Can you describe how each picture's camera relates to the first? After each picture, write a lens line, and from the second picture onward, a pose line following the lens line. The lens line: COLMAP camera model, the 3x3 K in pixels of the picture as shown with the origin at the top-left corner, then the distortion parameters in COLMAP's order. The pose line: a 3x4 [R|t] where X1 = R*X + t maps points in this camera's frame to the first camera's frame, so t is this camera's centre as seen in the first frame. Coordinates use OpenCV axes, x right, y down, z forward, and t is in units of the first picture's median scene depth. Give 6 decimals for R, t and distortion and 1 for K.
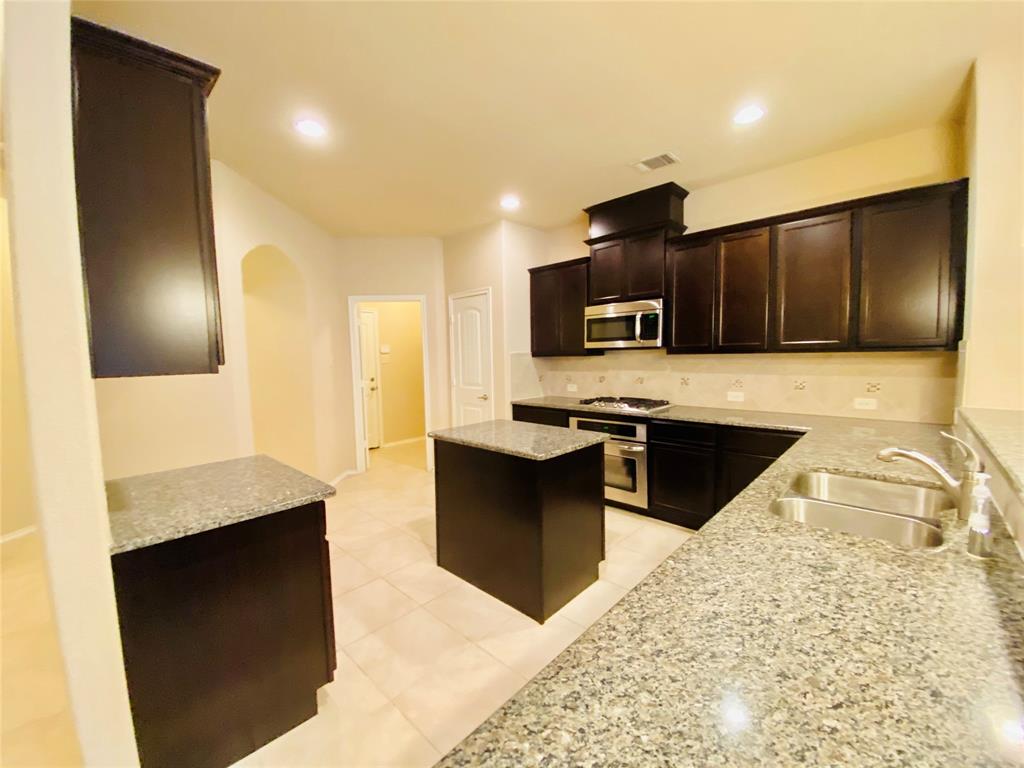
lens RADIAL K [[415.5, 0, 511.8], [0, 415.5, 383.9], [0, 0, 1]] dist [-0.021301, -0.000278]
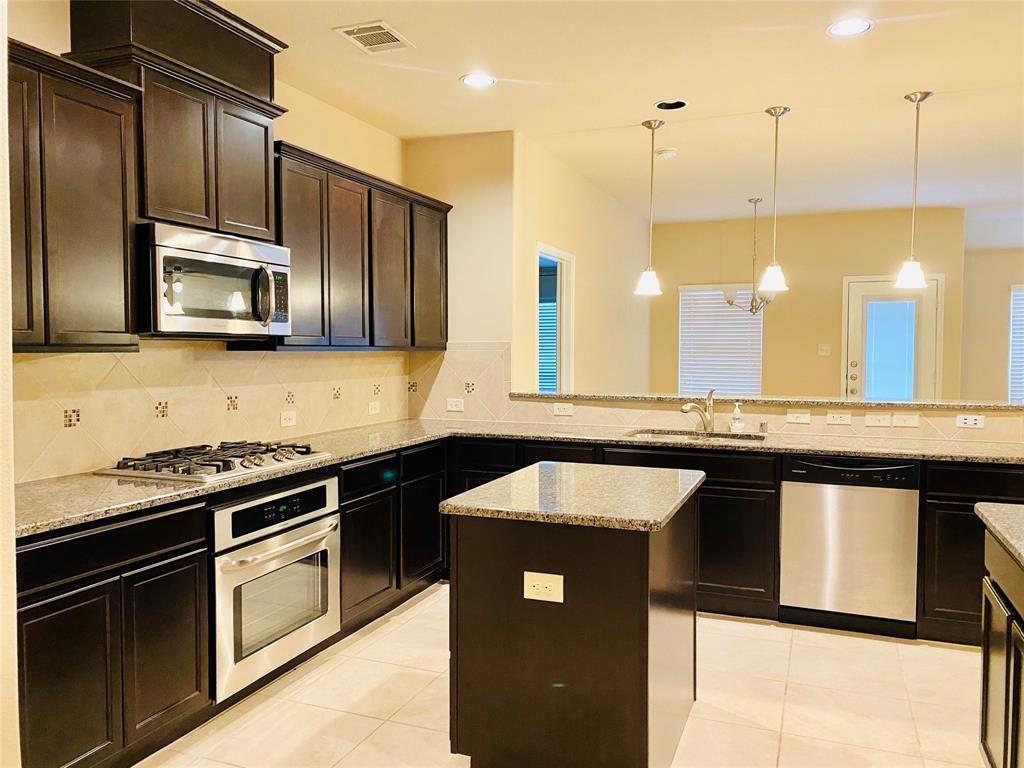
lens RADIAL K [[783.8, 0, 511.2], [0, 783.8, 378.9], [0, 0, 1]] dist [0.036470, -0.038663]
pose [[-0.378739, -0.015486, 0.925374, -0.710521], [0.074595, 0.996096, 0.047200, -0.062254], [-0.922493, 0.086905, -0.376105, 1.142180]]
